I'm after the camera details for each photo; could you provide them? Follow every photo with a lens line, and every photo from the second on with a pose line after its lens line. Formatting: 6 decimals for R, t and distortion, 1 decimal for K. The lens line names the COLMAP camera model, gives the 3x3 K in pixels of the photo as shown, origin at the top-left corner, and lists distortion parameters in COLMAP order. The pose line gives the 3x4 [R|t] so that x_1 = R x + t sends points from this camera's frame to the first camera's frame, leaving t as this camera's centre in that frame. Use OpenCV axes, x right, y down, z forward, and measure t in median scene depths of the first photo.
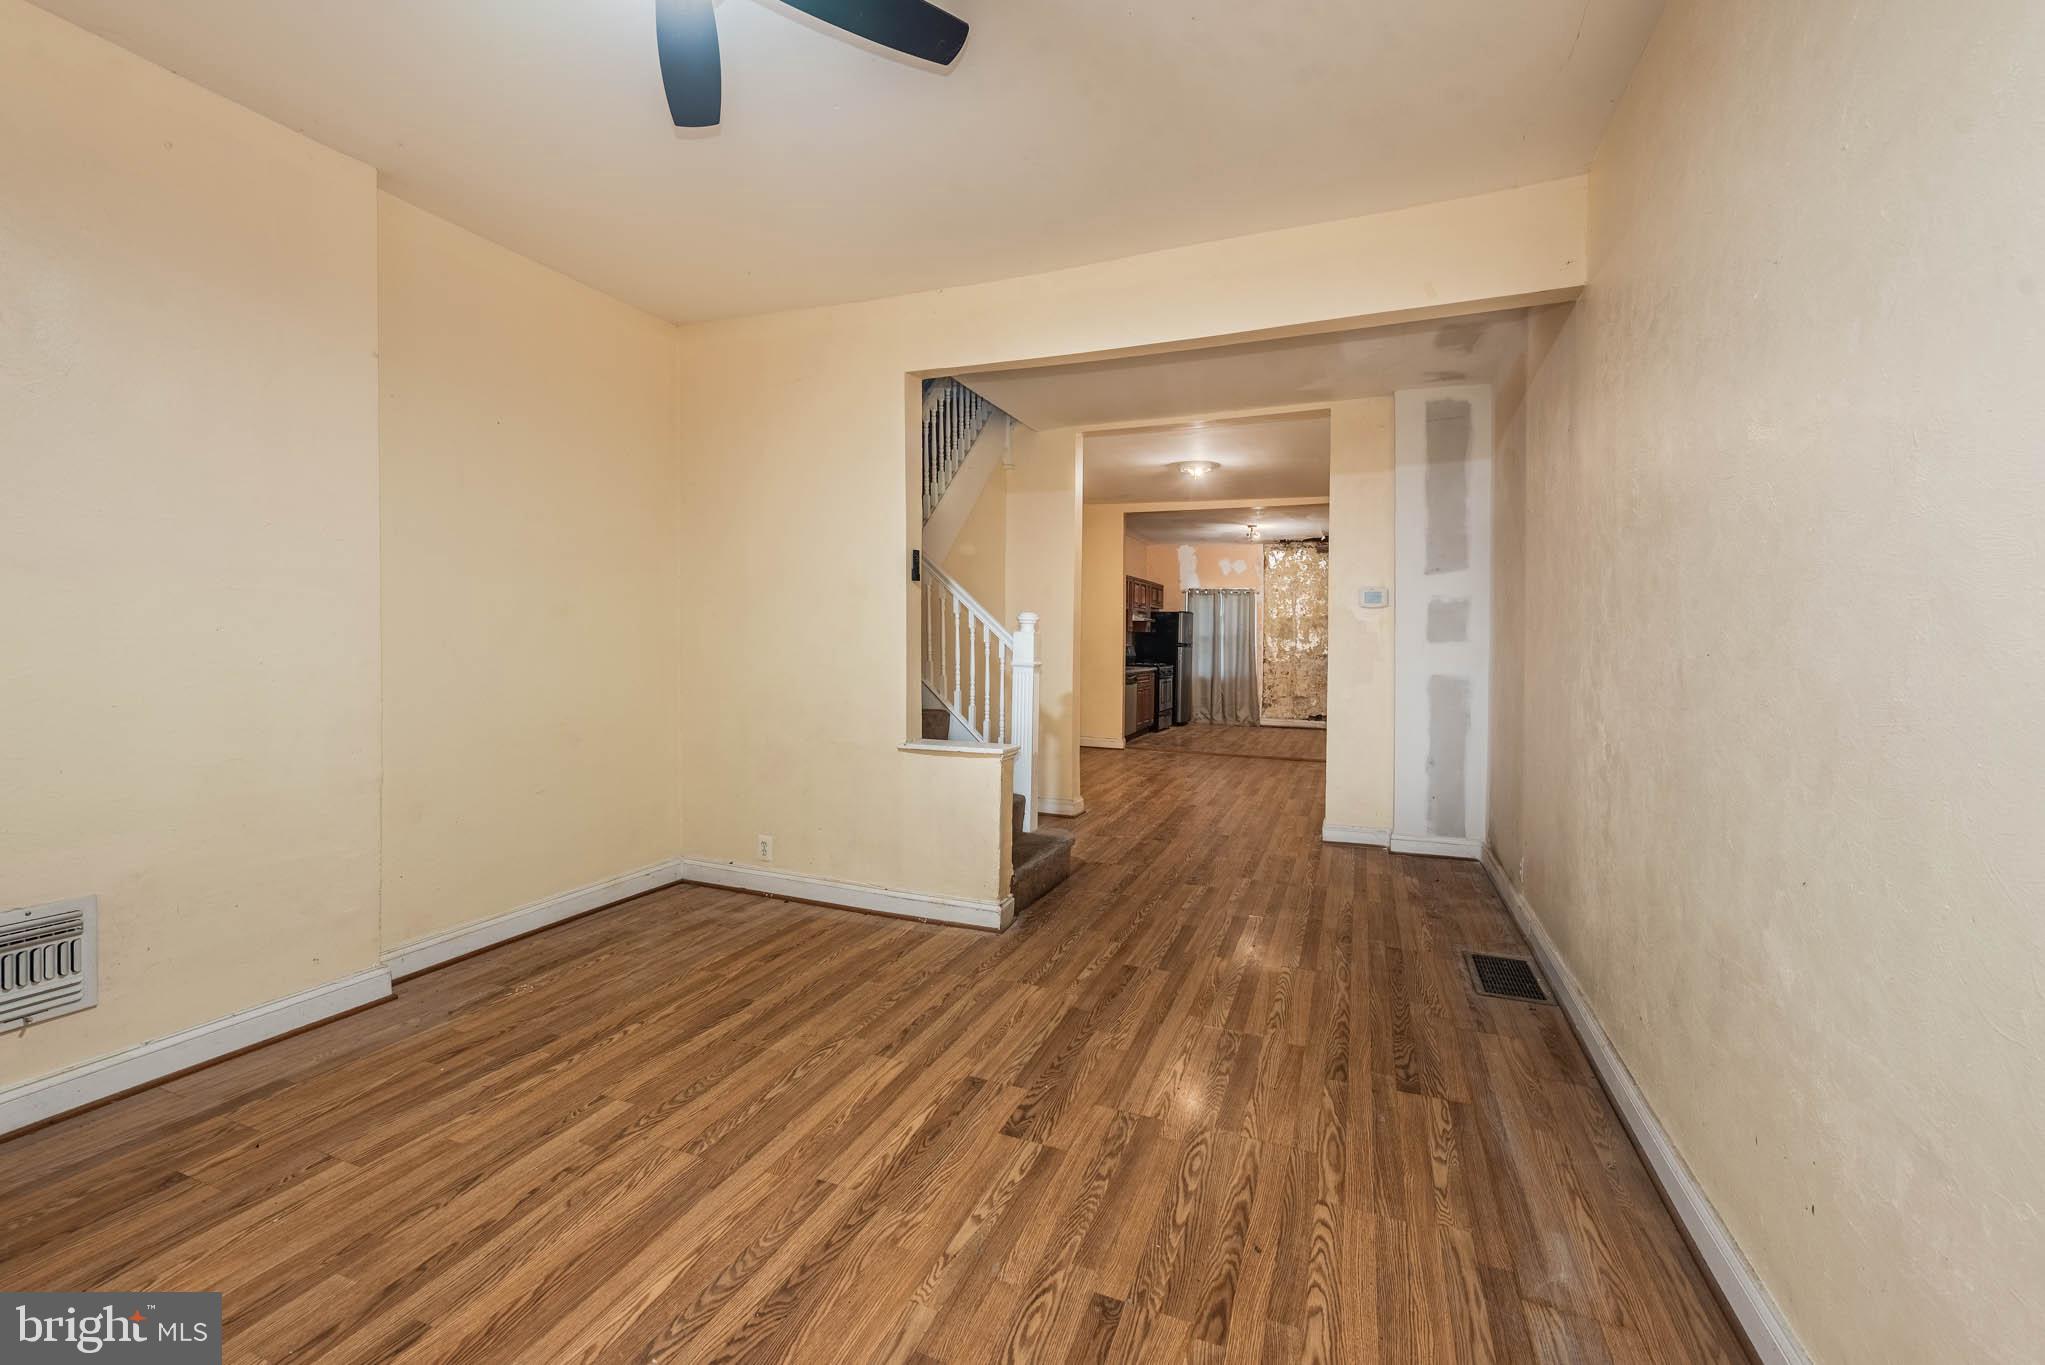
lens RADIAL K [[818.3, 0, 1005.8], [0, 818.3, 658.8], [0, 0, 1]] dist [0.018671, -0.004279]
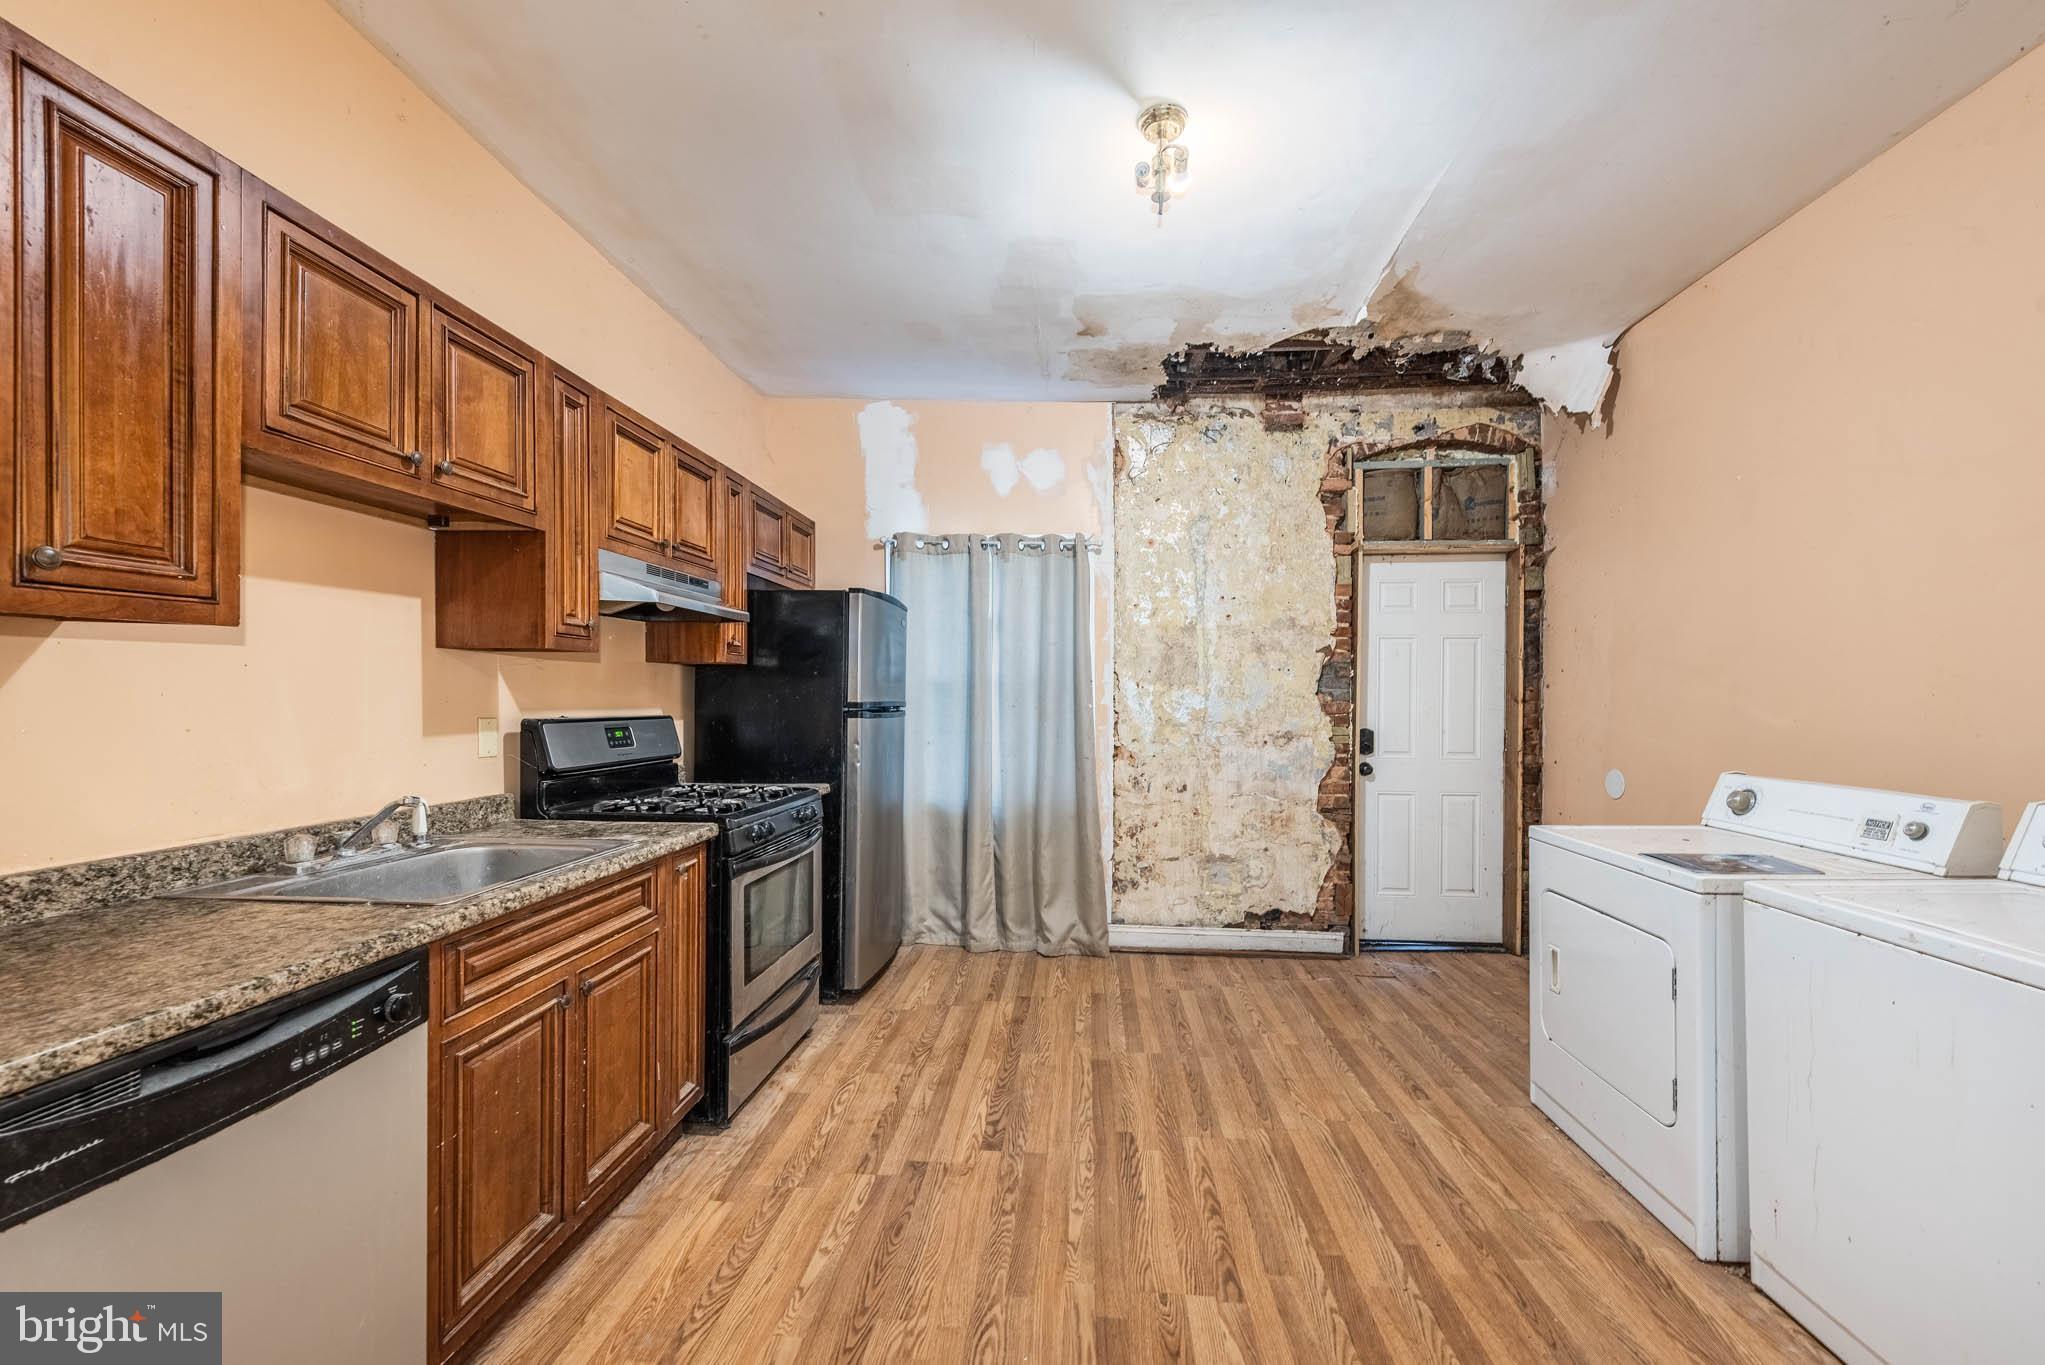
lens RADIAL K [[818.3, 0, 1034.5], [0, 818.3, 715.2], [0, 0, 1]] dist [0.018671, -0.004279]
pose [[0.941732, -0.020507, 0.335739, 0.171541], [0.019655, 0.999789, 0.005937, -0.015556], [-0.335790, 0.001008, 0.941936, 0.696323]]
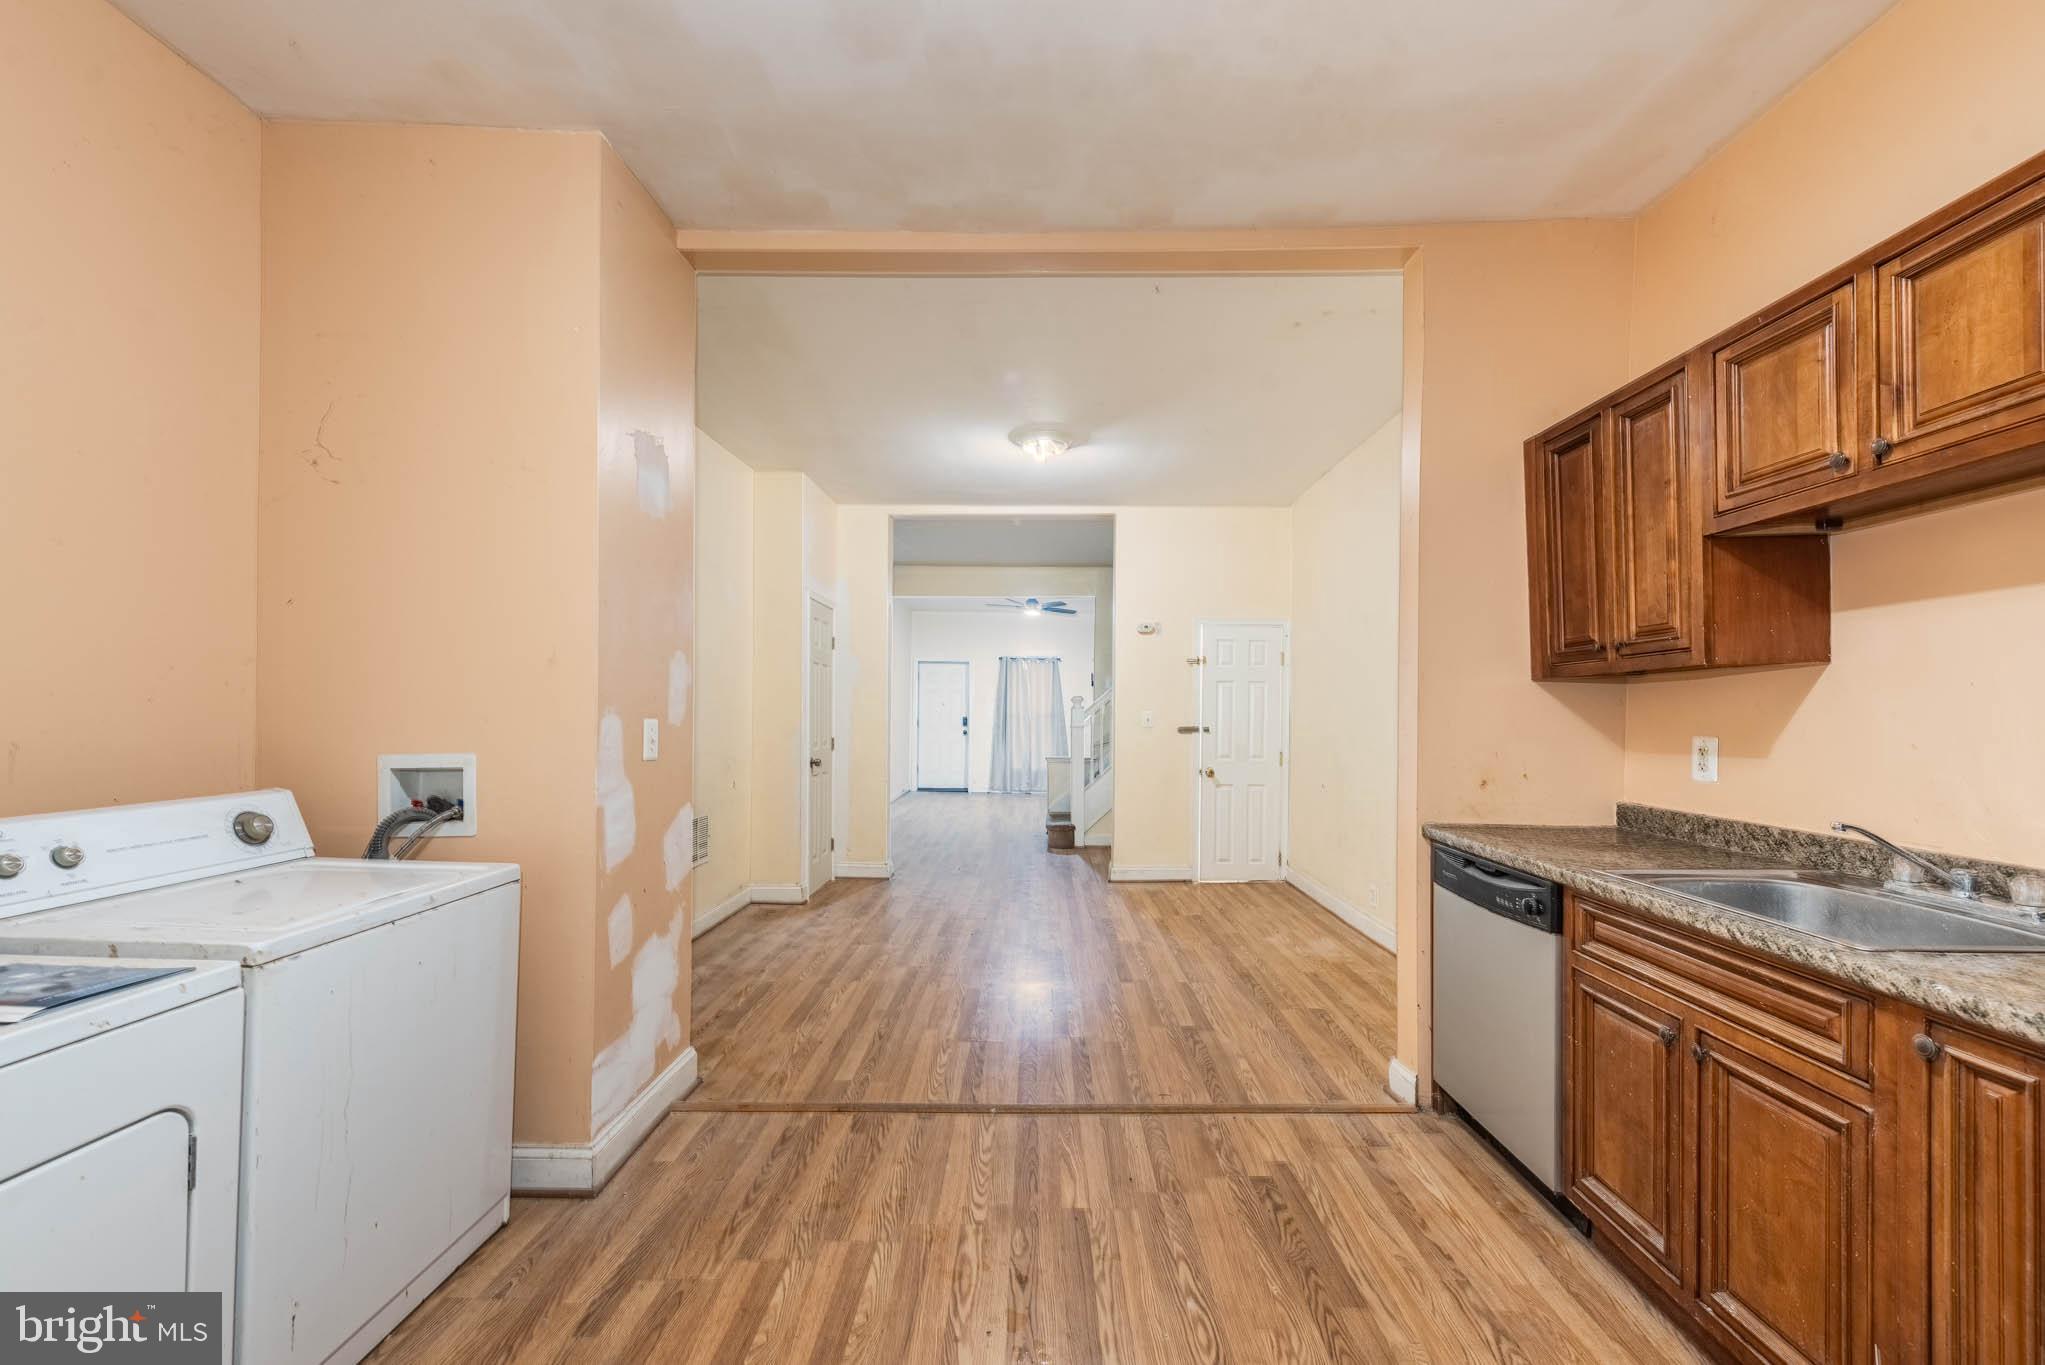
lens RADIAL K [[818.3, 0, 1024.1], [0, 818.3, 715.6], [0, 0, 1]] dist [0.018671, -0.004279]
pose [[-0.922969, -0.019609, -0.384375, 0.286302], [-0.030811, 0.999260, 0.023007, -0.018785], [0.383639, 0.033078, -0.922890, 0.929494]]
